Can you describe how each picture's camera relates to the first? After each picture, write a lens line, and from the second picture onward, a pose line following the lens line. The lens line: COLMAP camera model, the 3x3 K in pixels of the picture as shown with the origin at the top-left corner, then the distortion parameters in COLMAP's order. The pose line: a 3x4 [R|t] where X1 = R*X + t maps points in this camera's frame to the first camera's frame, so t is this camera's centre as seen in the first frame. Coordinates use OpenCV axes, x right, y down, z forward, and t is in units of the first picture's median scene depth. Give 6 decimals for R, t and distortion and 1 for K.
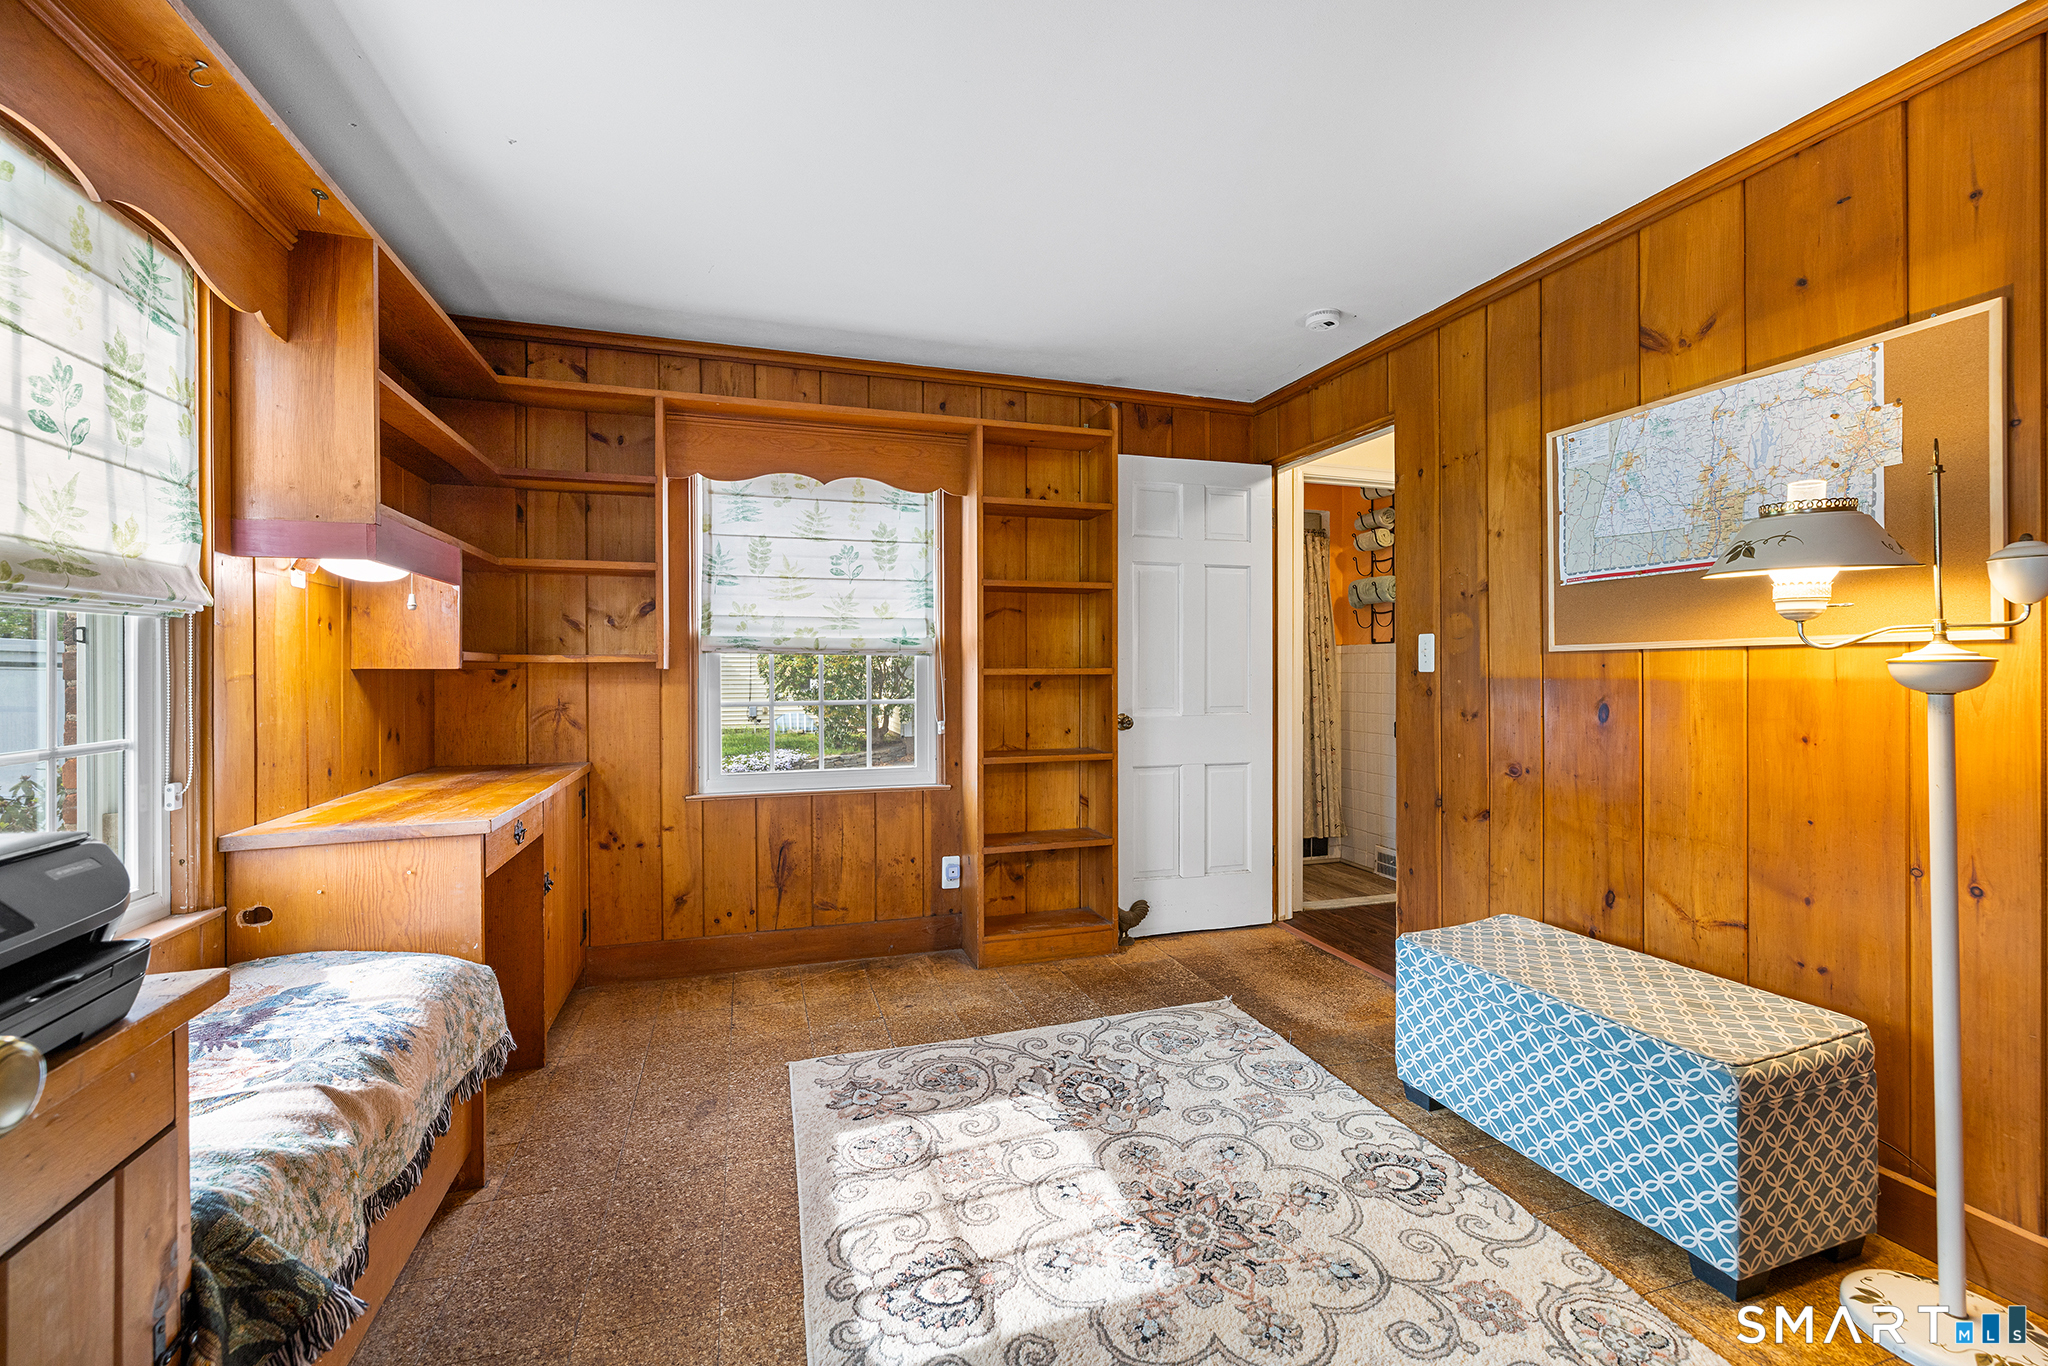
lens RADIAL K [[864.4, 0, 1017.0], [0, 864.4, 671.2], [0, 0, 1]] dist [-0.002548, 0.000346]
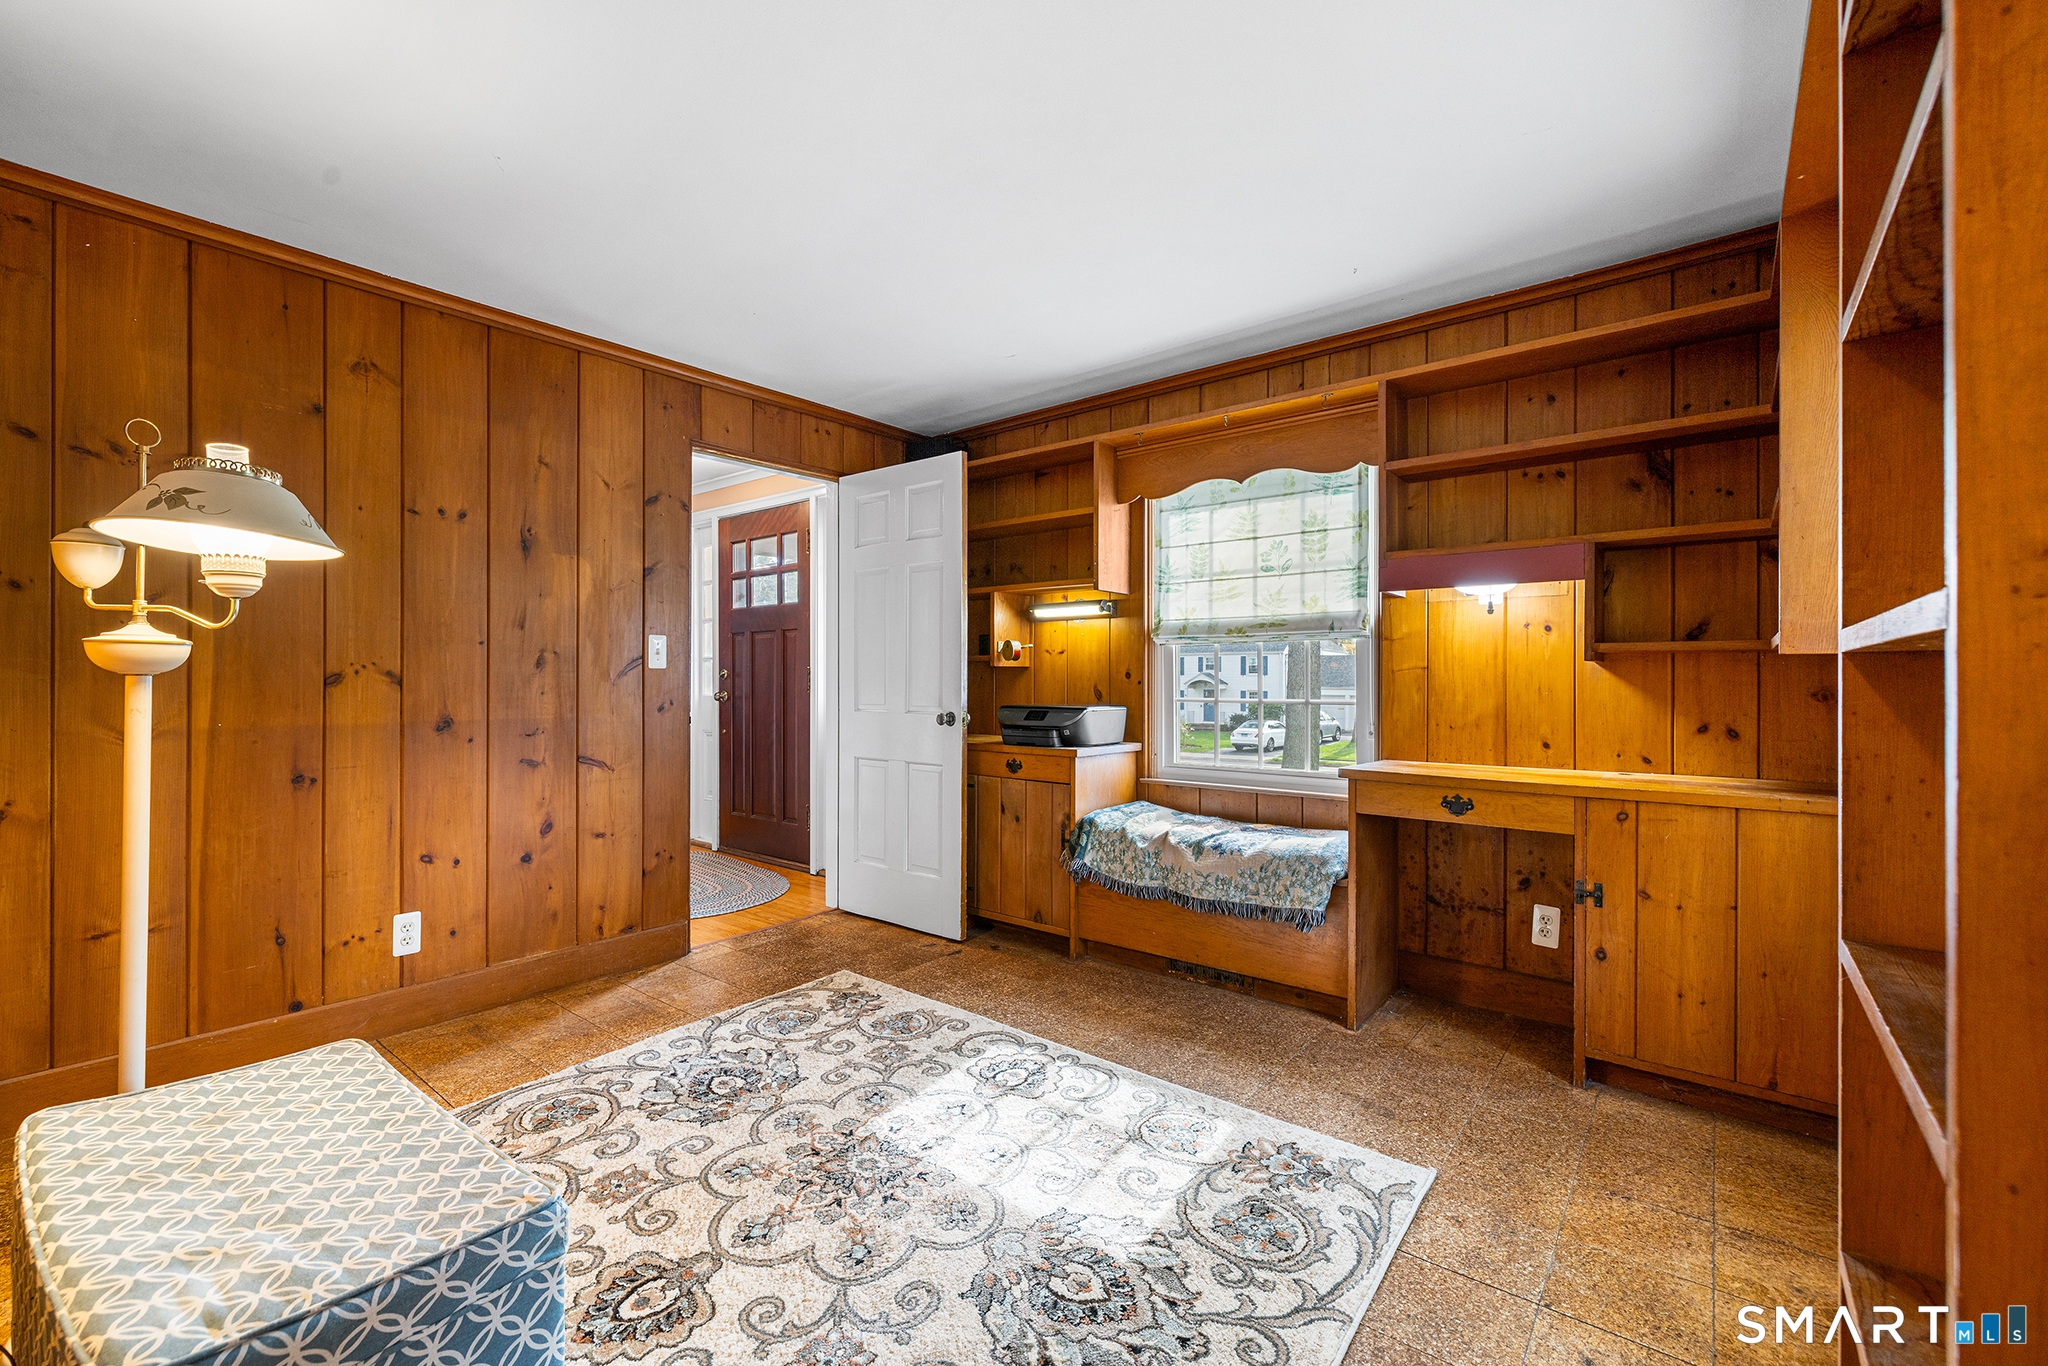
lens RADIAL K [[864.4, 0, 1015.4], [0, 864.4, 682.4], [0, 0, 1]] dist [-0.002548, 0.000346]
pose [[-0.841210, 0.002072, -0.540705, 0.608457], [0.000376, 0.999995, 0.003247, 0.026196], [0.540709, 0.002528, -0.841206, 1.915600]]
